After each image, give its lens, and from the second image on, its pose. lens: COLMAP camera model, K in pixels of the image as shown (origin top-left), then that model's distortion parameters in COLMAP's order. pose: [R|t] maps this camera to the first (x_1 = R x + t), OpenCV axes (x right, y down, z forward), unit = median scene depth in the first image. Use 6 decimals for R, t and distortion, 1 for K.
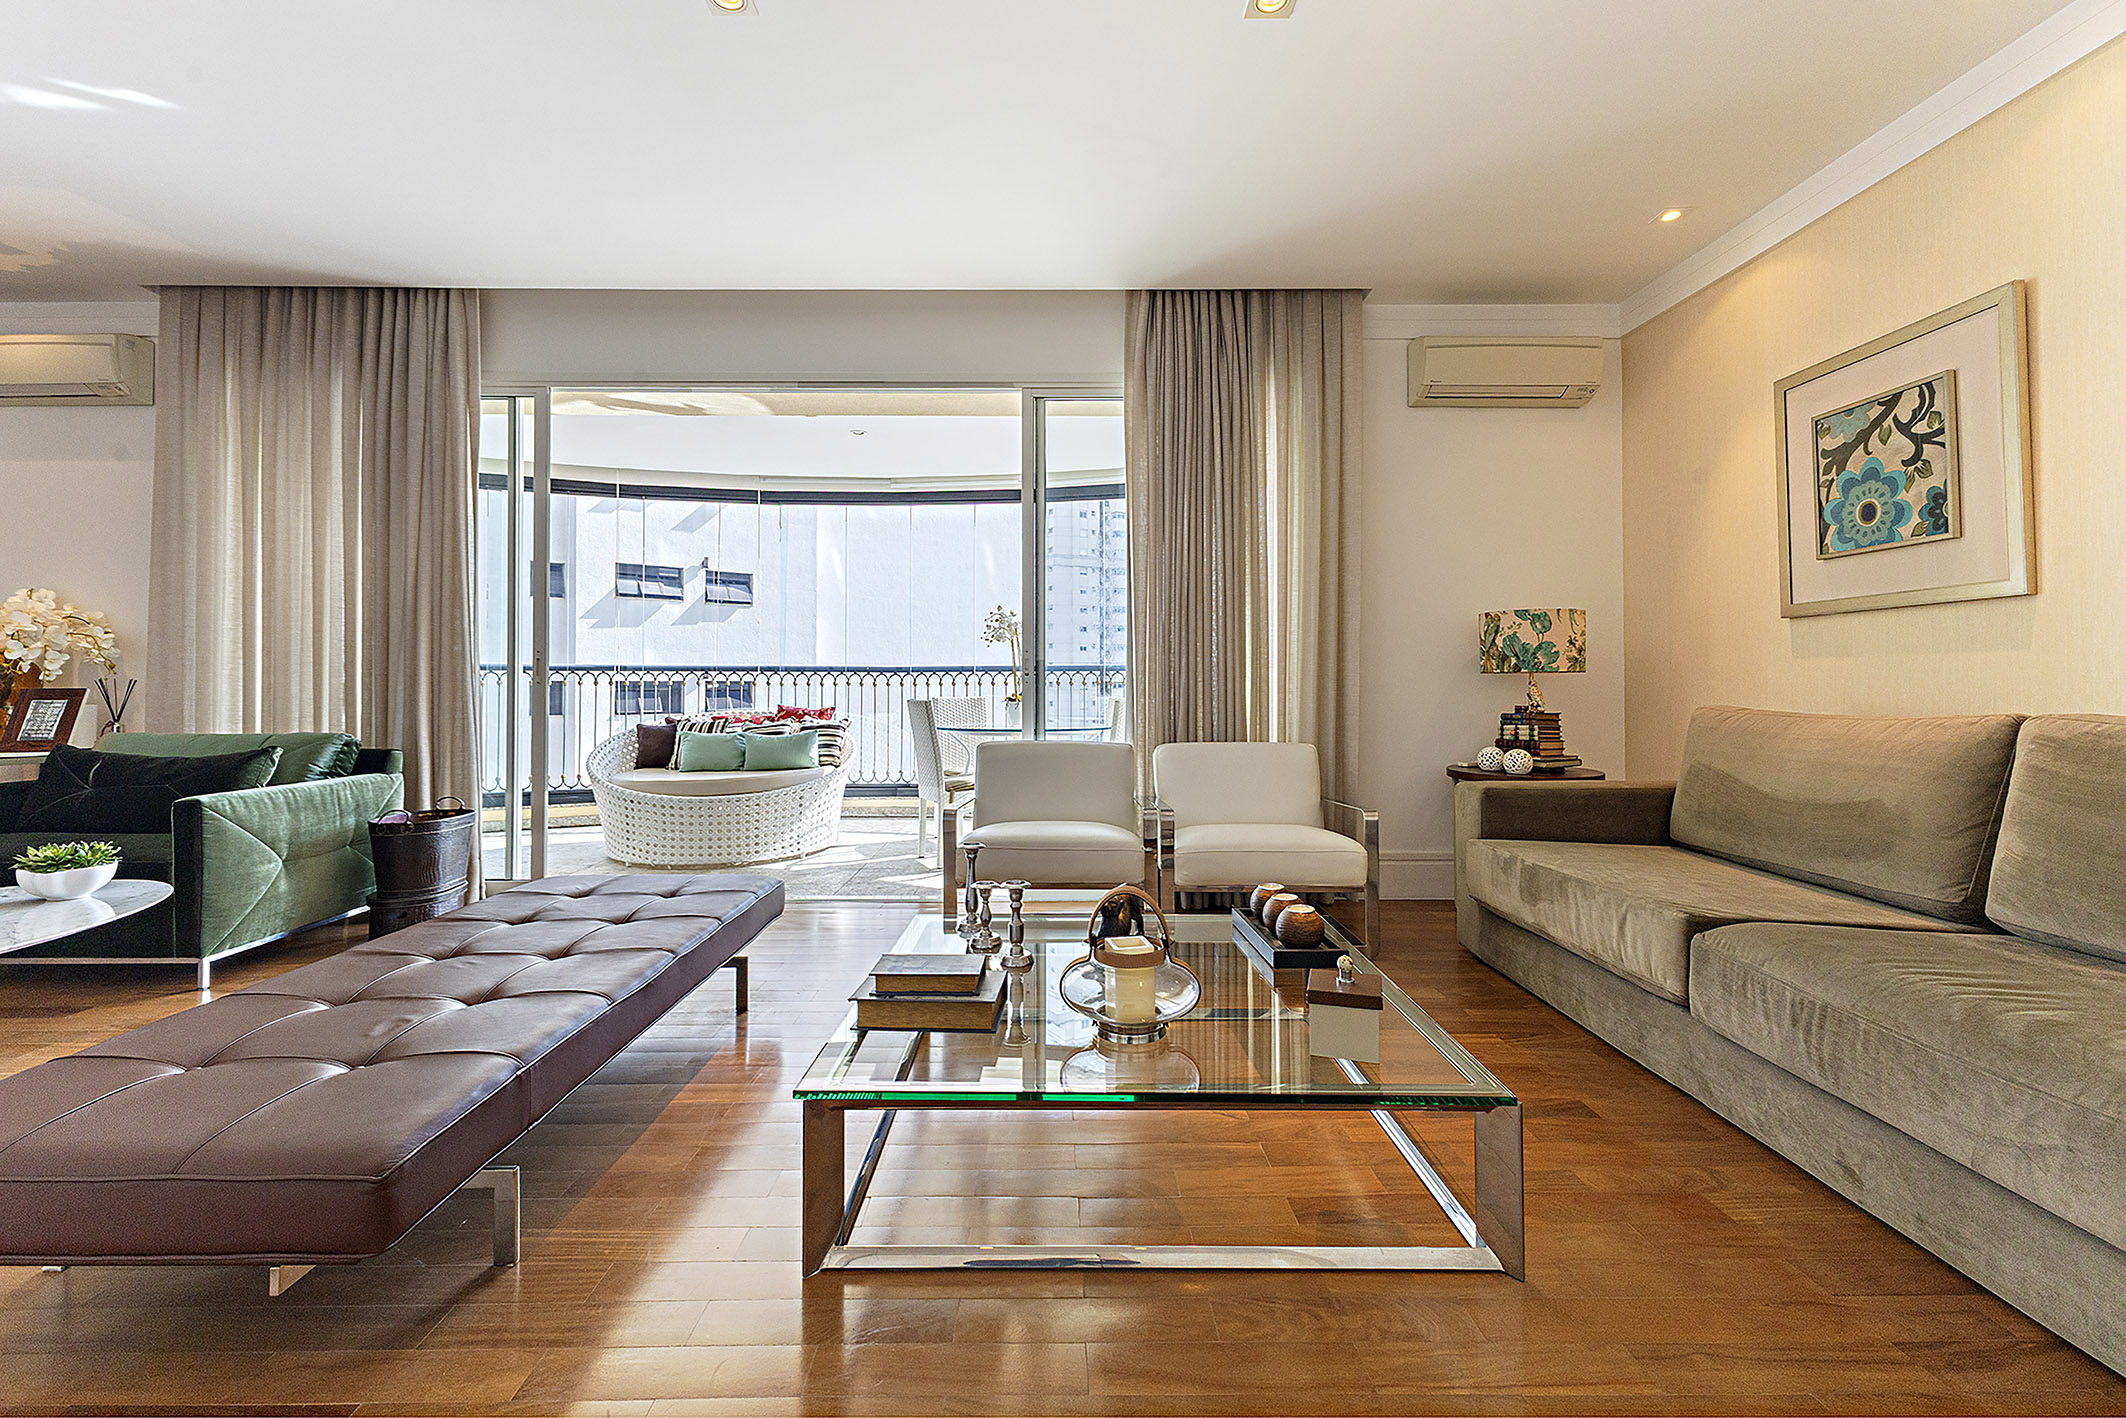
lens RADIAL K [[958.3, 0, 1053.0], [0, 958.3, 659.7], [0, 0, 1]] dist [0.004243, -0.000677]
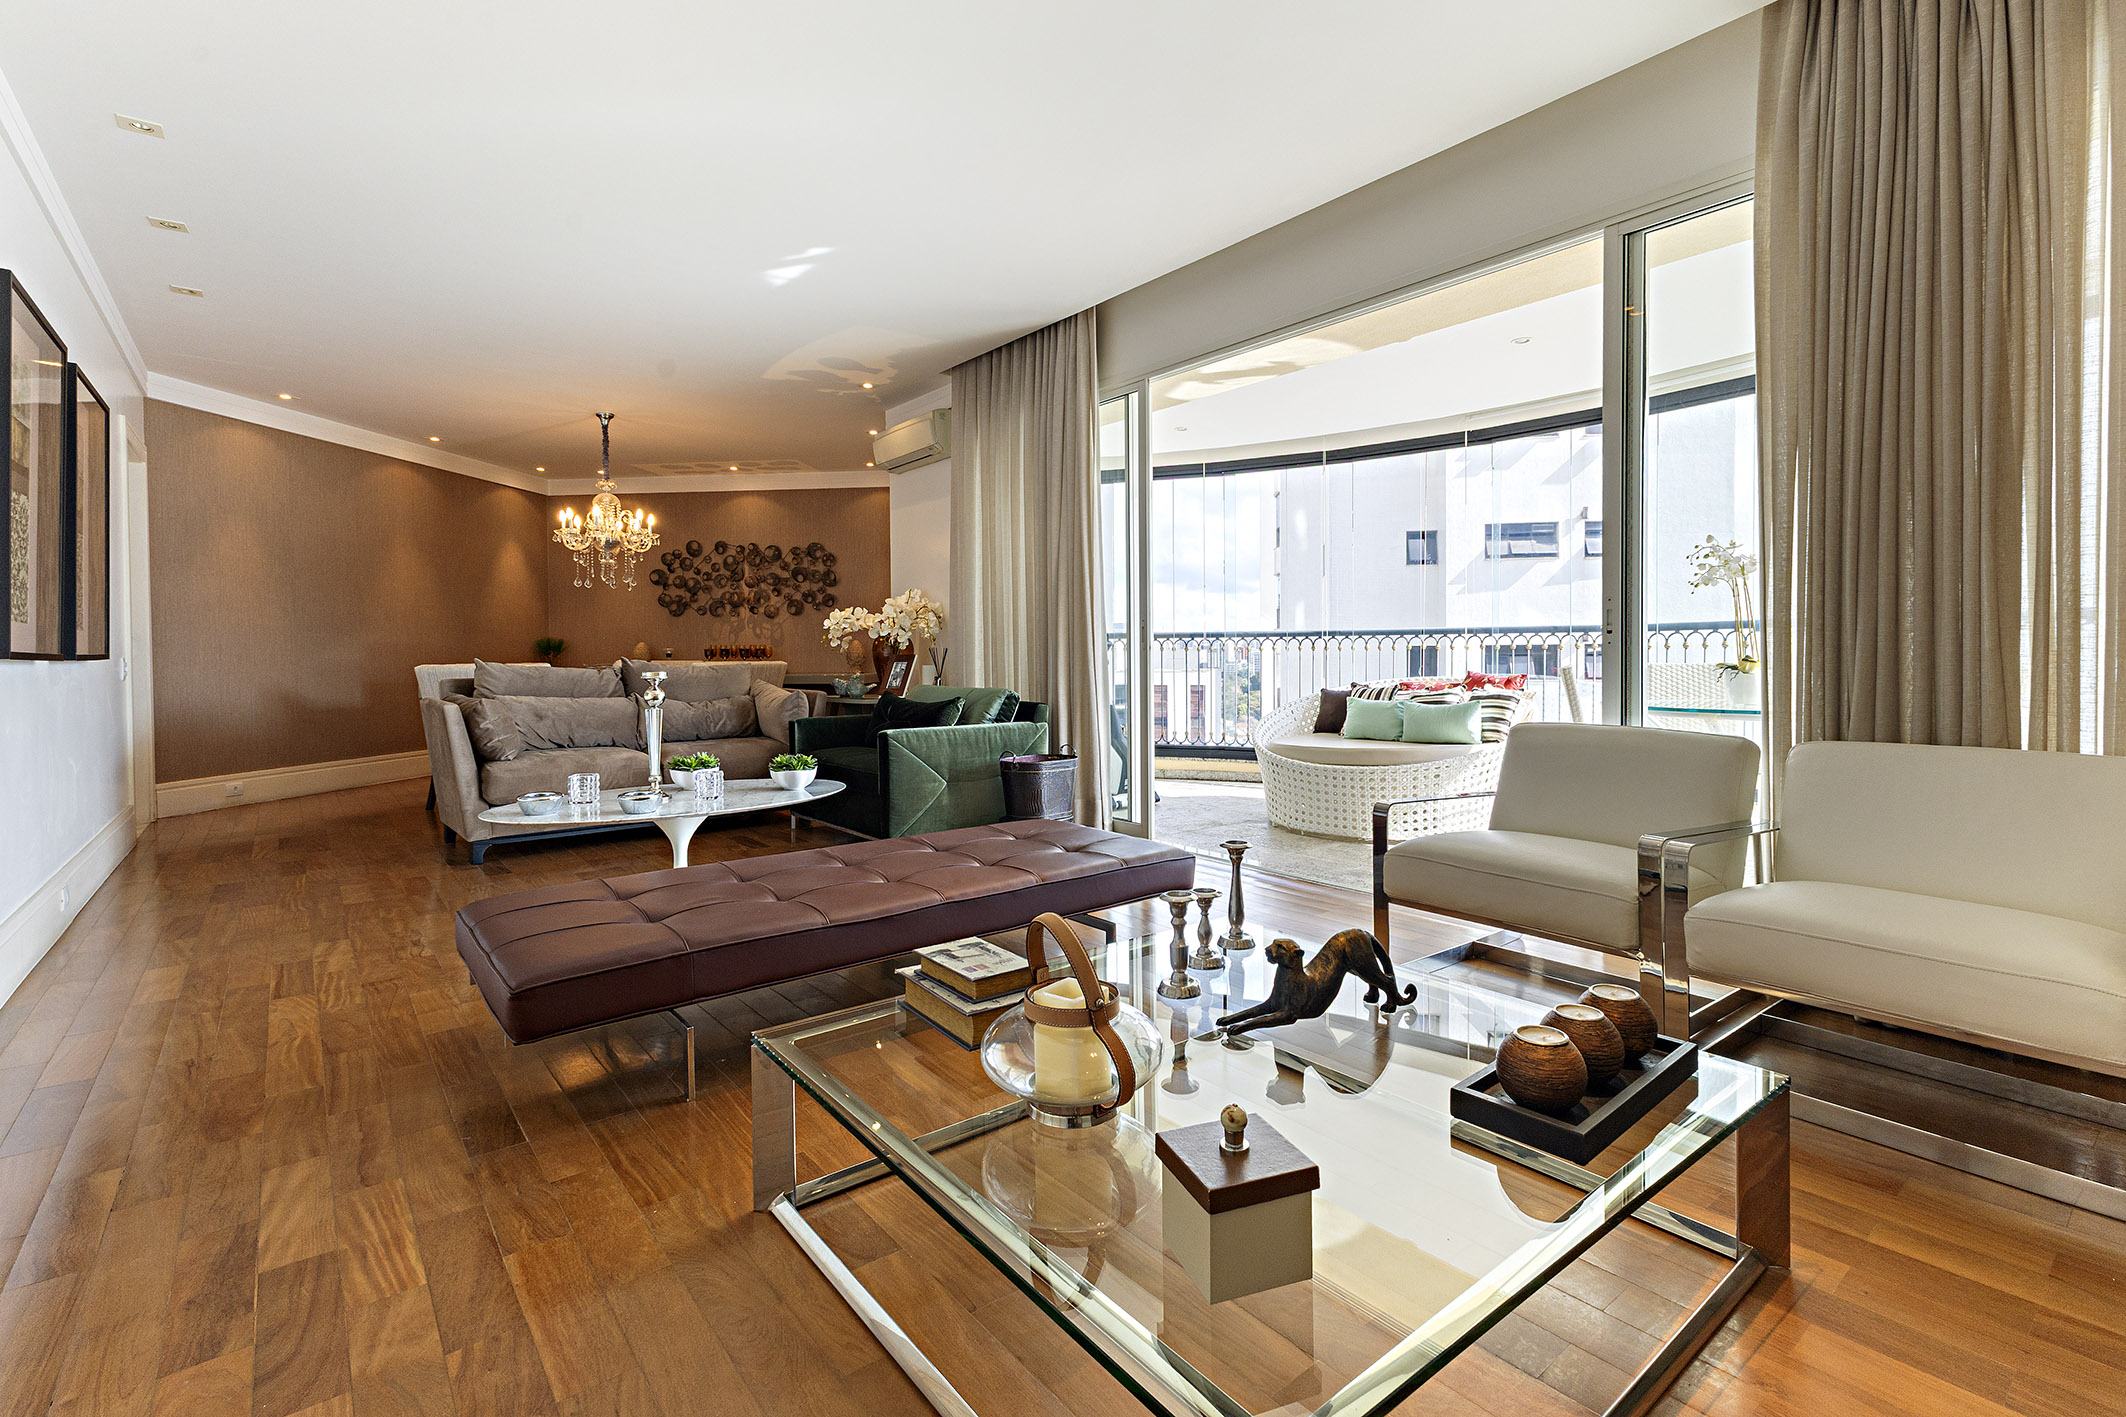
lens RADIAL K [[958.3, 0, 1059.0], [0, 958.3, 691.6], [0, 0, 1]] dist [0.004243, -0.000677]
pose [[0.623397, 0.028697, -0.781379, 0.258253], [0.027451, 0.997907, 0.058550, 0.004960], [0.781424, -0.057950, 0.621304, 0.208370]]
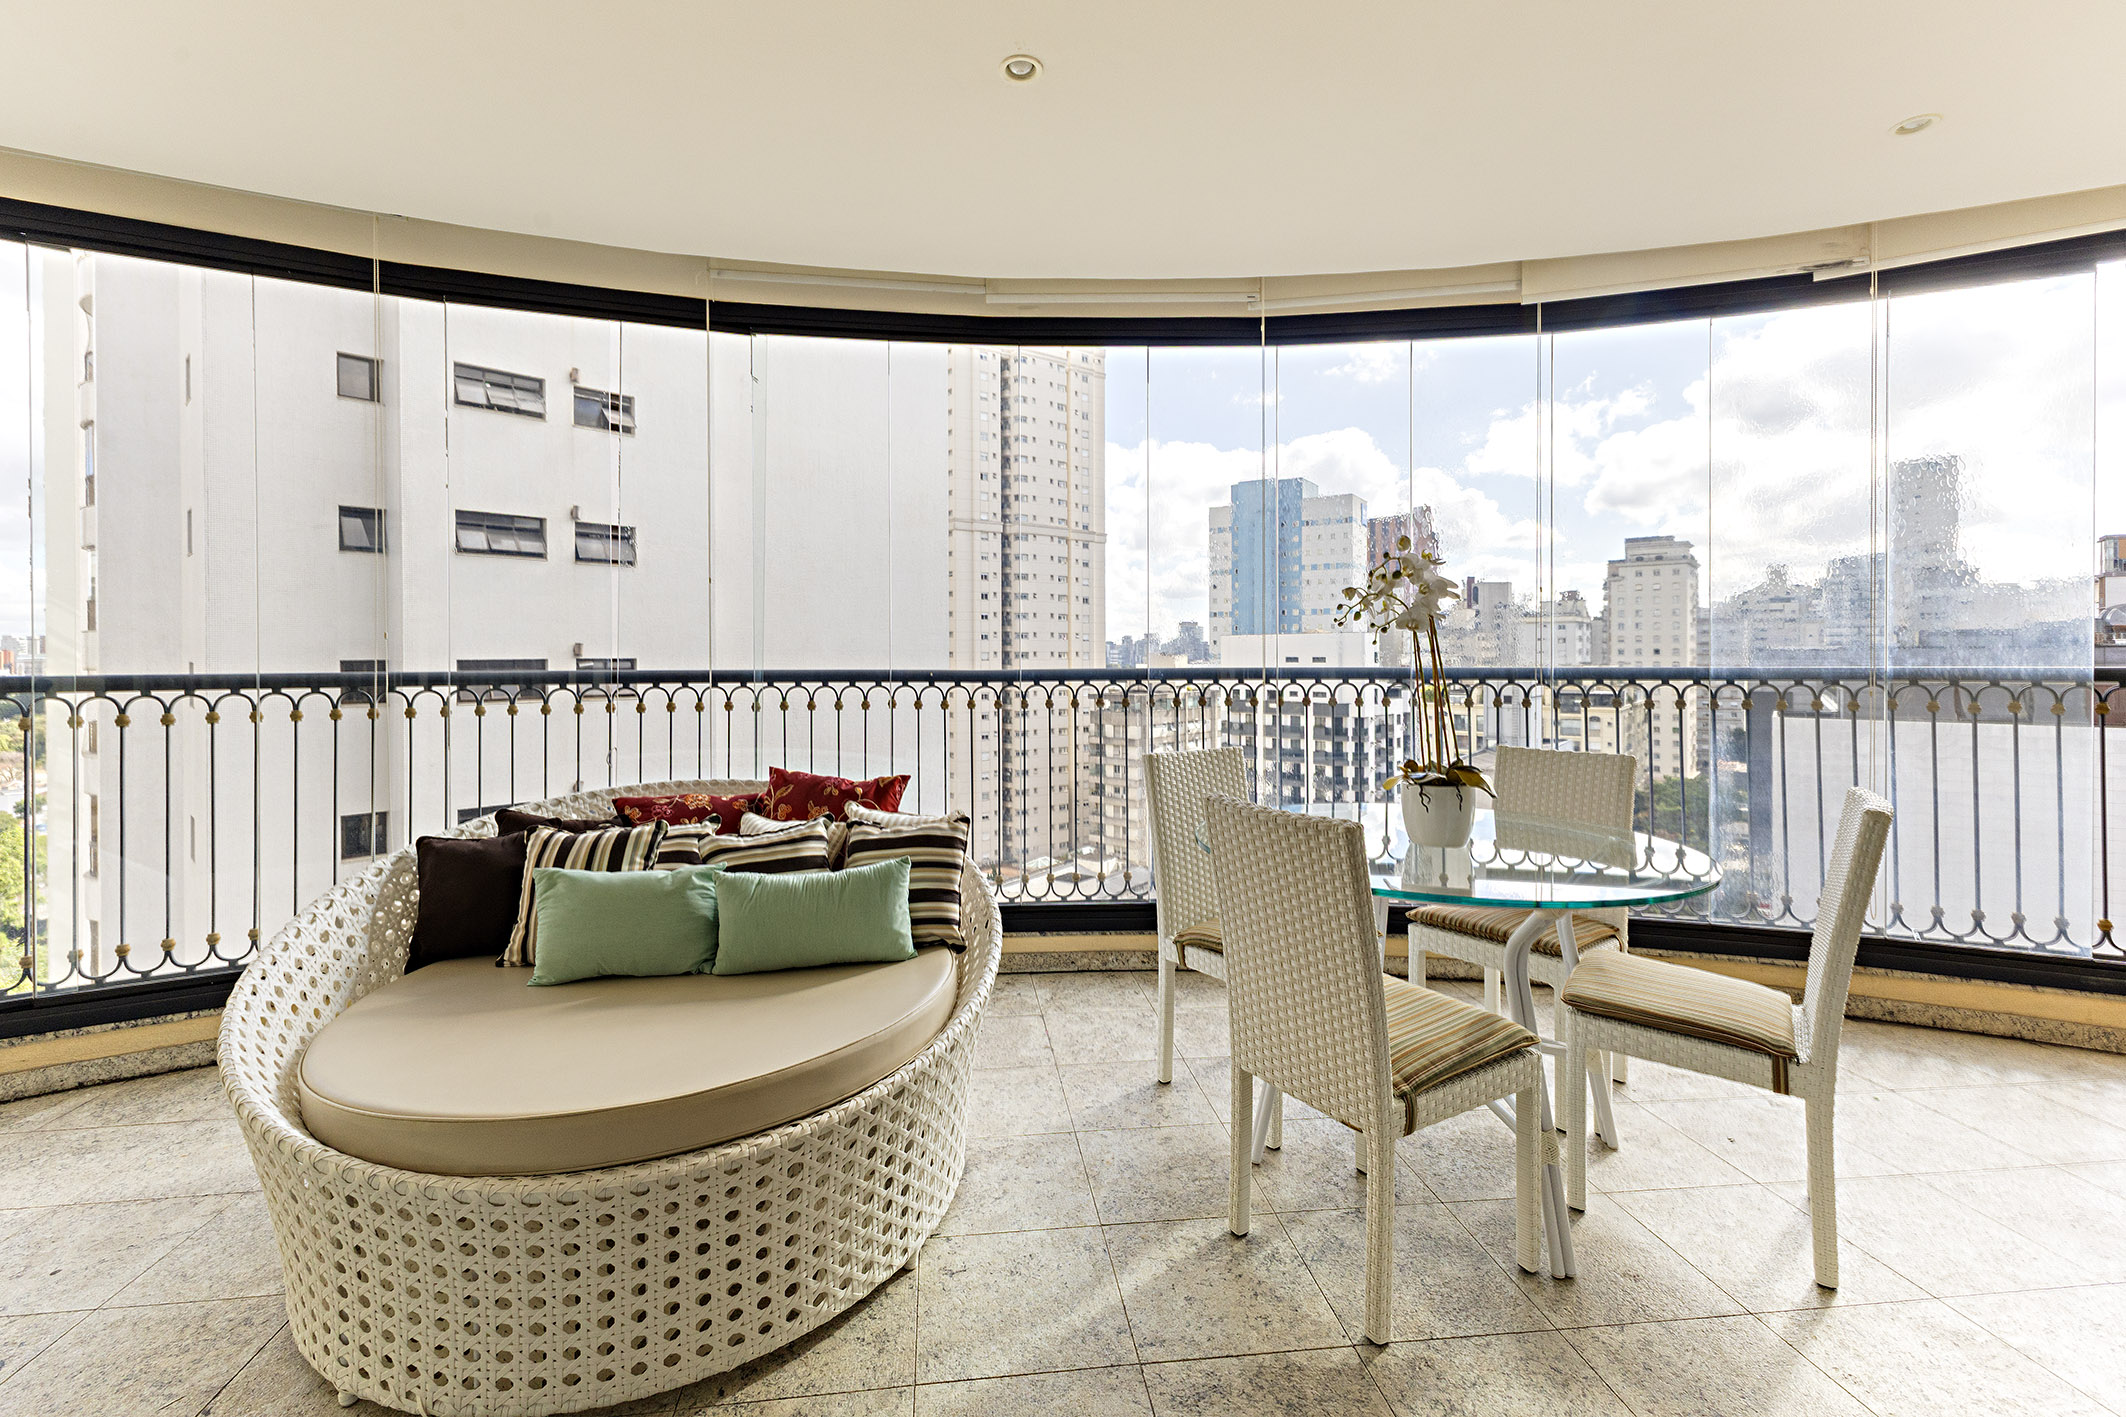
lens RADIAL K [[958.3, 0, 1078.2], [0, 958.3, 654.0], [0, 0, 1]] dist [0.004243, -0.000677]
pose [[0.990841, -0.004055, 0.134974, -0.302061], [0.000098, 0.999570, 0.029310, -0.027278], [-0.135035, -0.029029, 0.990415, 0.798550]]
